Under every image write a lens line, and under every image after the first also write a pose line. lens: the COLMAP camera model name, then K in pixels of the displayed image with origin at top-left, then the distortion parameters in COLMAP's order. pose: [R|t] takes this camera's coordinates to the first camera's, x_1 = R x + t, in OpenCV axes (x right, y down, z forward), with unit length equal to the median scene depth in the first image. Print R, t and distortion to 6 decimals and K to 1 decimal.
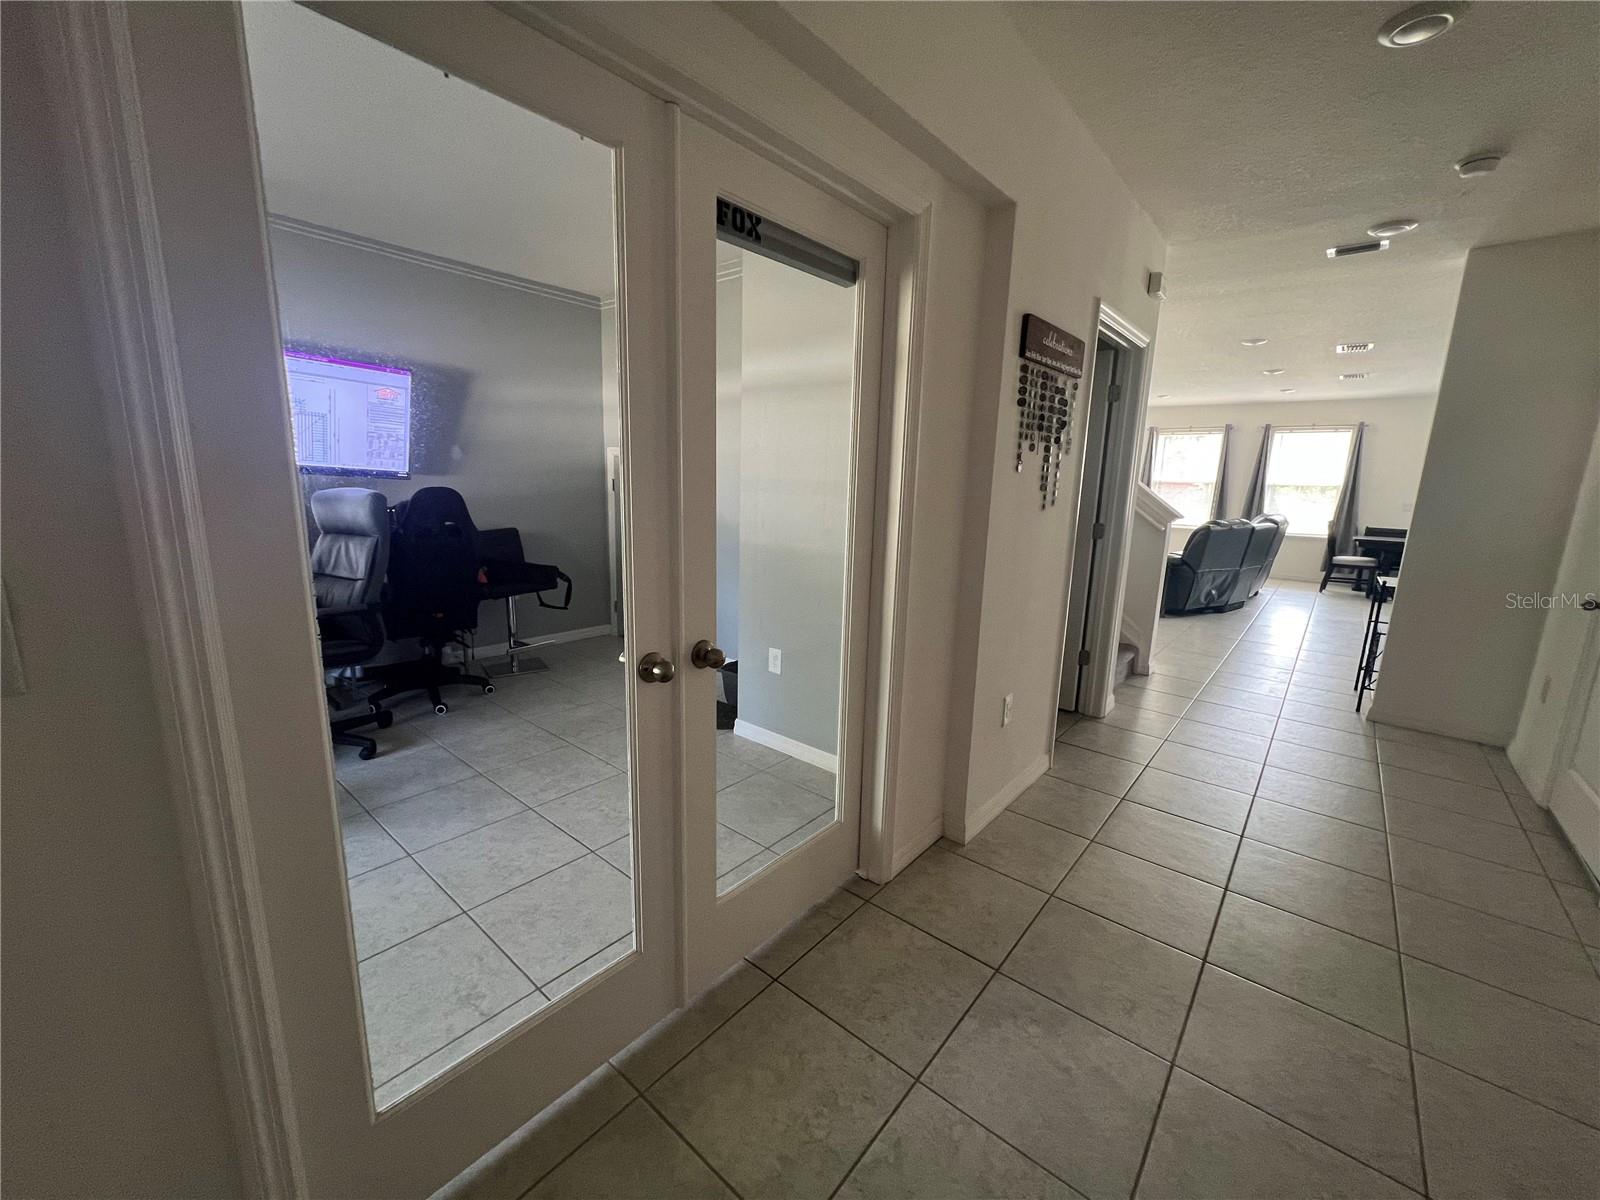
lens RADIAL K [[645.7, 0, 802.9], [0, 645.7, 600.7], [0, 0, 1]] dist [0.005803, -0.000013]
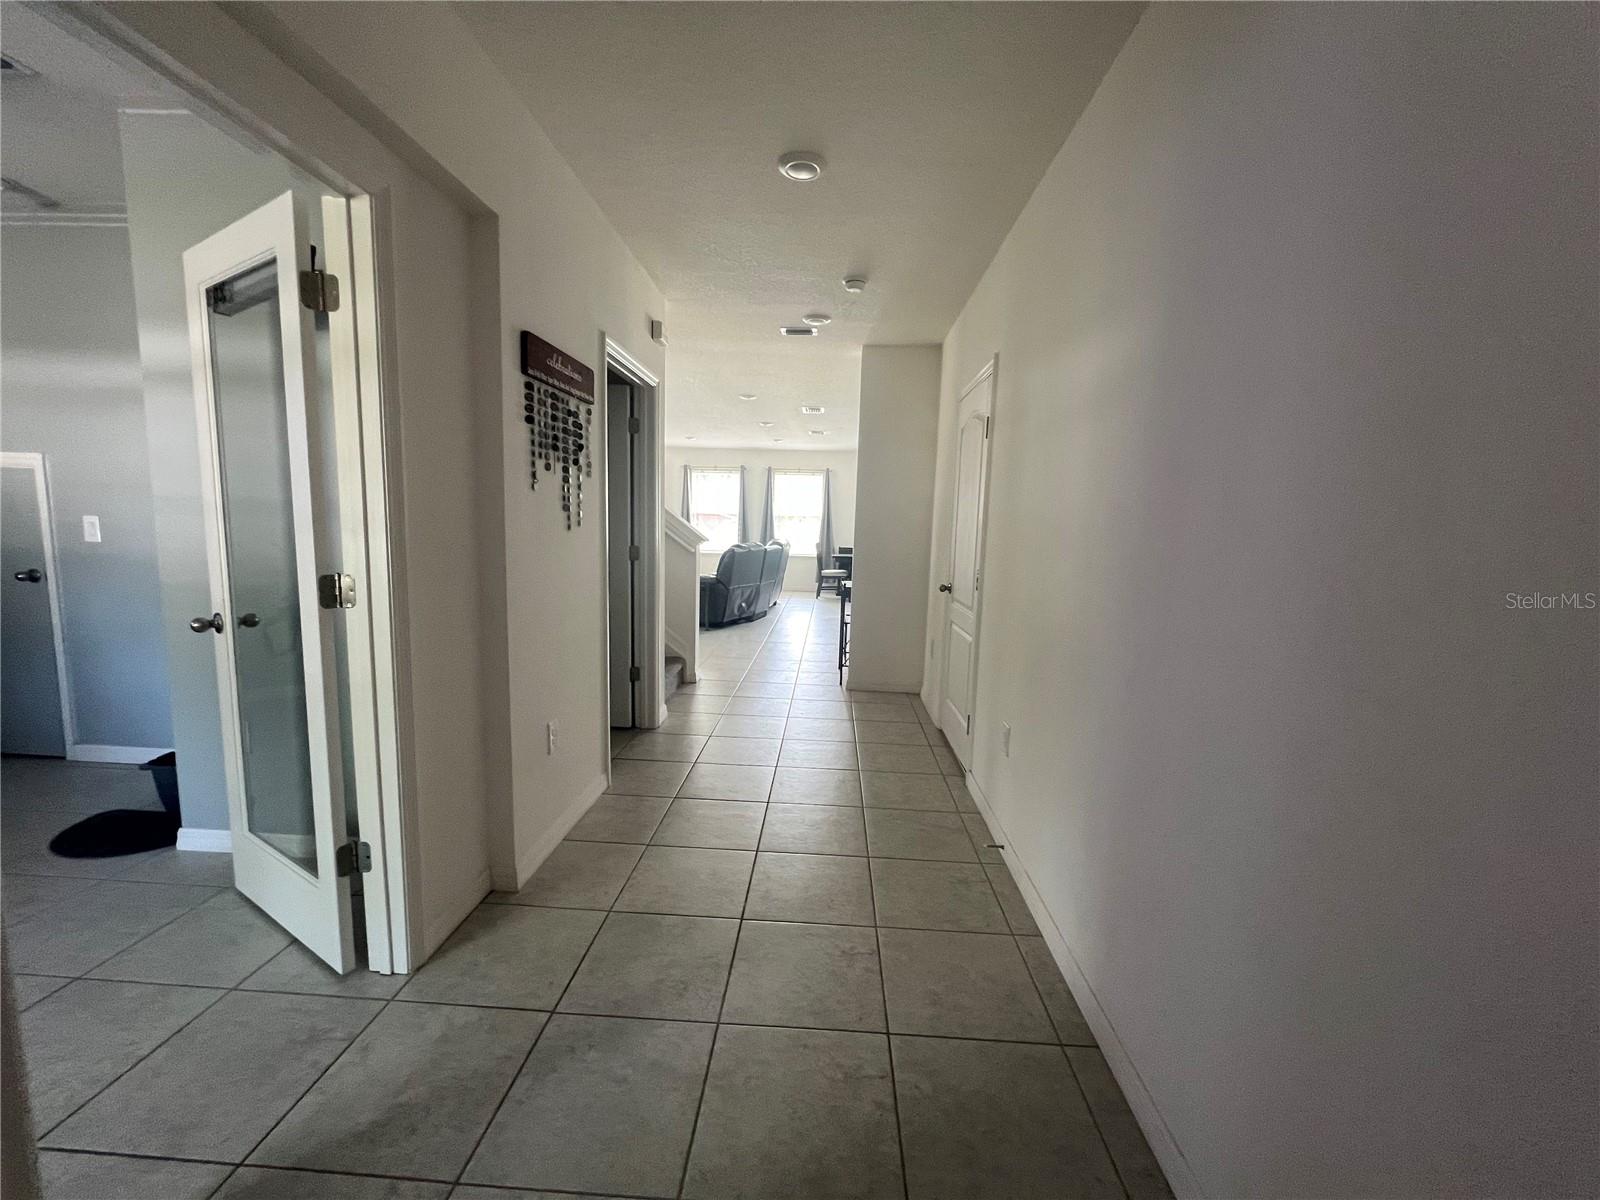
lens RADIAL K [[645.7, 0, 795.0], [0, 645.7, 604.2], [0, 0, 1]] dist [0.005803, -0.000013]
pose [[0.803034, -0.083586, 0.590042, 0.038413], [0.110674, 0.993808, -0.009841, 0.015916], [-0.585566, 0.073205, 0.807312, -0.003710]]
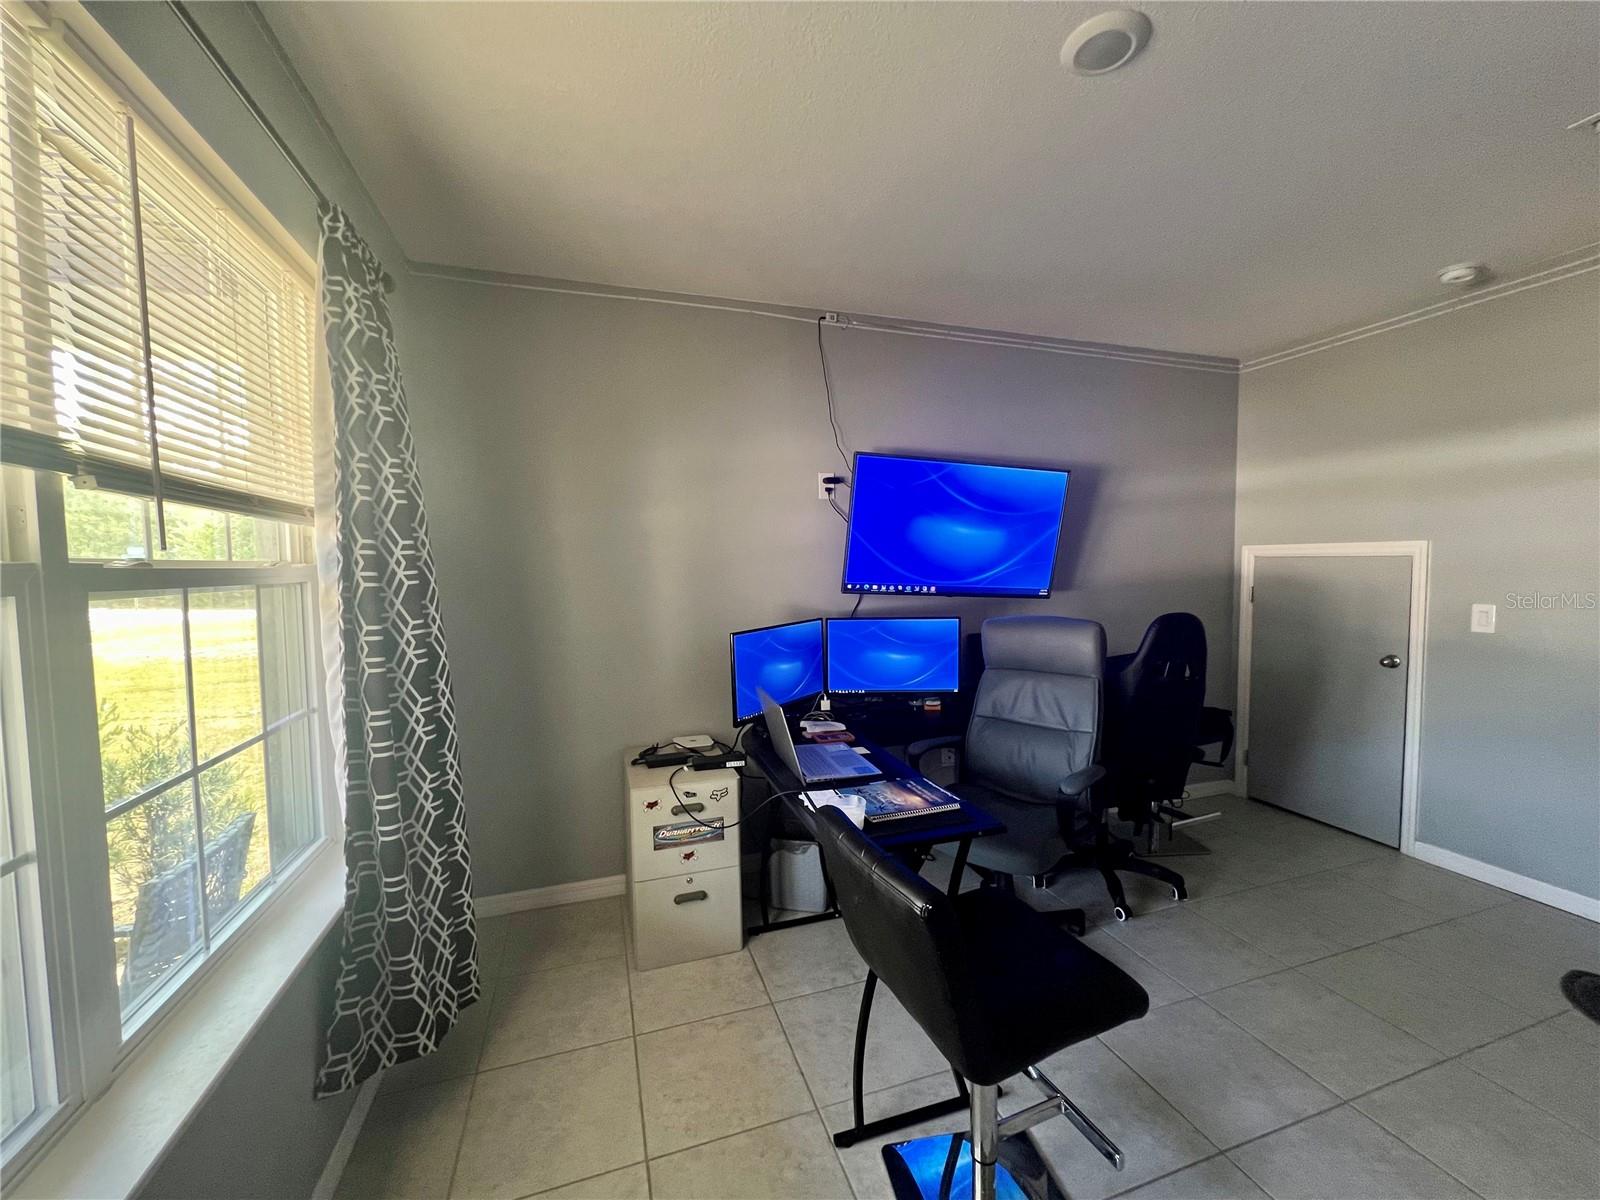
lens RADIAL K [[645.7, 0, 804.6], [0, 645.7, 603.3], [0, 0, 1]] dist [0.005803, -0.000013]
pose [[0.846401, -0.013920, -0.532364, -0.367153], [-0.058942, 0.991068, -0.119625, -0.053342], [0.529274, 0.132630, 0.838020, 0.108145]]
